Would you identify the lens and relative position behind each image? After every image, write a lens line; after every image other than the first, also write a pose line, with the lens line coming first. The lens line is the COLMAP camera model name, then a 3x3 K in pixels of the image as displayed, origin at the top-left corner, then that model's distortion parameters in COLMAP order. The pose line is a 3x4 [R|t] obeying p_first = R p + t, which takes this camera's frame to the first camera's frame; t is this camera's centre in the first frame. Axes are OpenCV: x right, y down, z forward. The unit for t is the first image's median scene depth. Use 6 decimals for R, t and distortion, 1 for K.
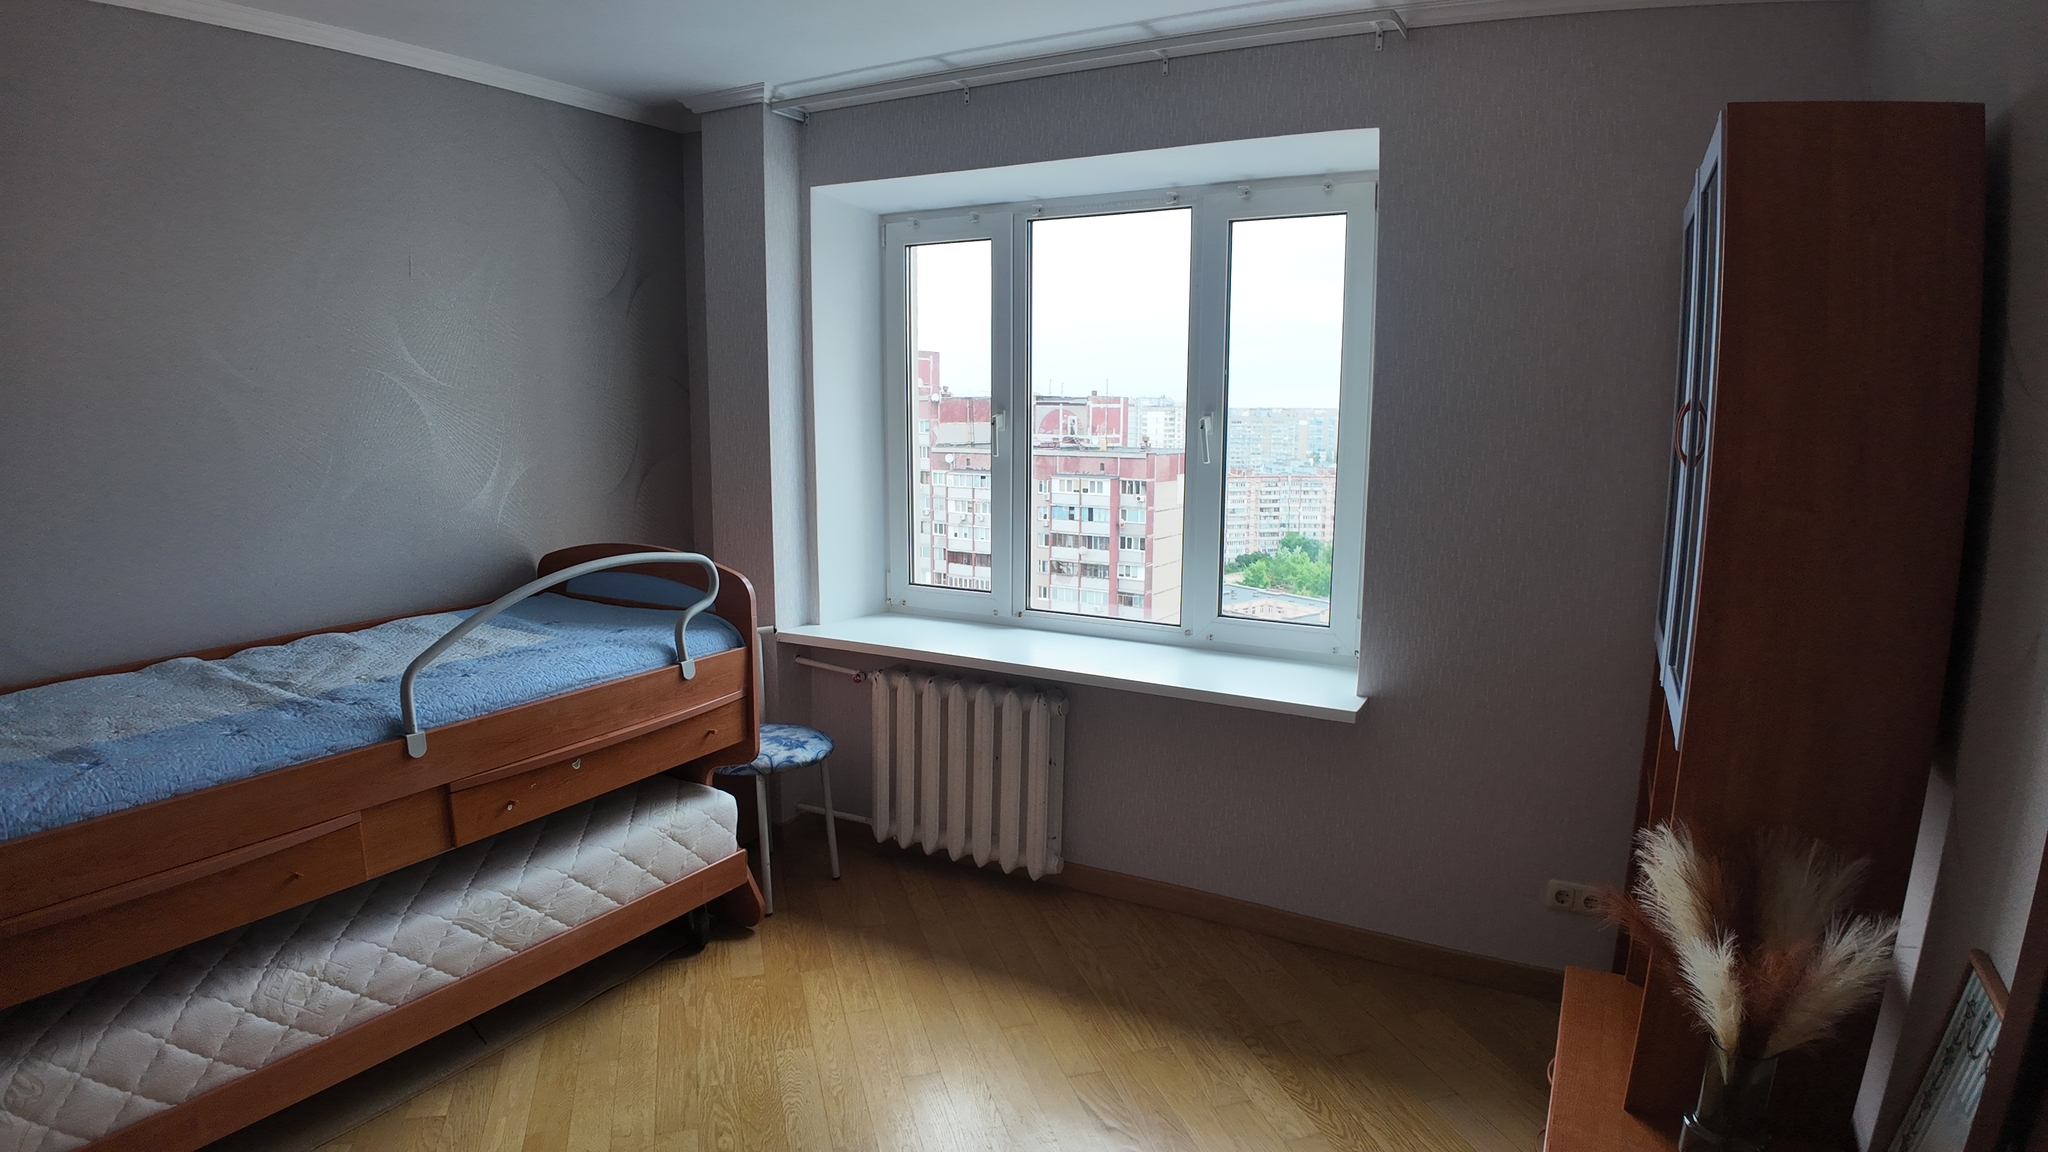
lens RADIAL K [[1093.2, 0, 1015.0], [0, 1093.2, 580.4], [0, 0, 1]] dist [-0.090391, -0.014788]
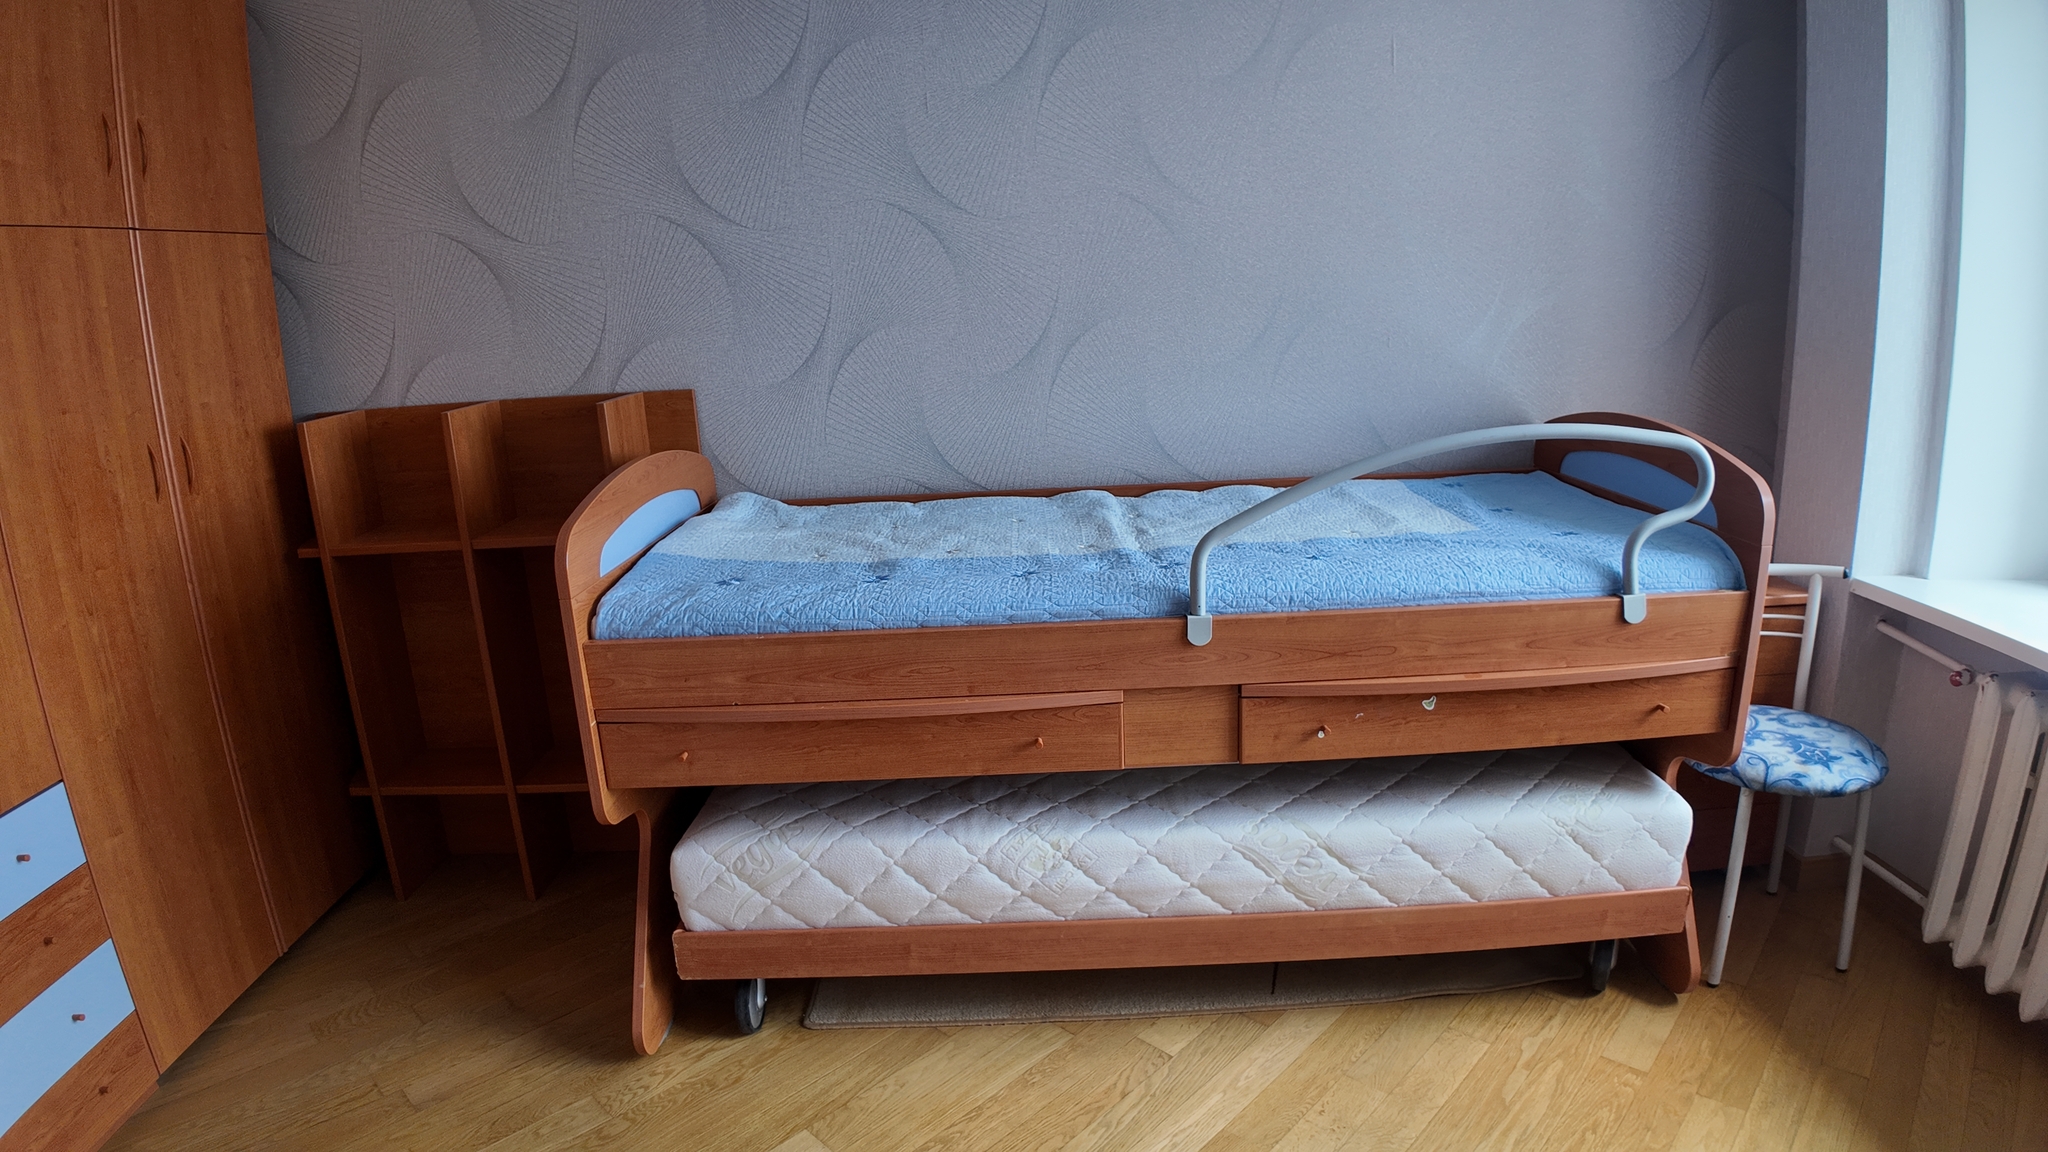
lens RADIAL K [[1108.1, 0, 1024.0], [0, 1108.1, 576.0], [0, 0, 1]] dist [-0.100035, -0.027676]
pose [[0.497618, 0.189619, -0.846417, 0.075064], [-0.092020, 0.981847, 0.165860, -0.013448], [0.862502, -0.004648, 0.506033, 0.417779]]
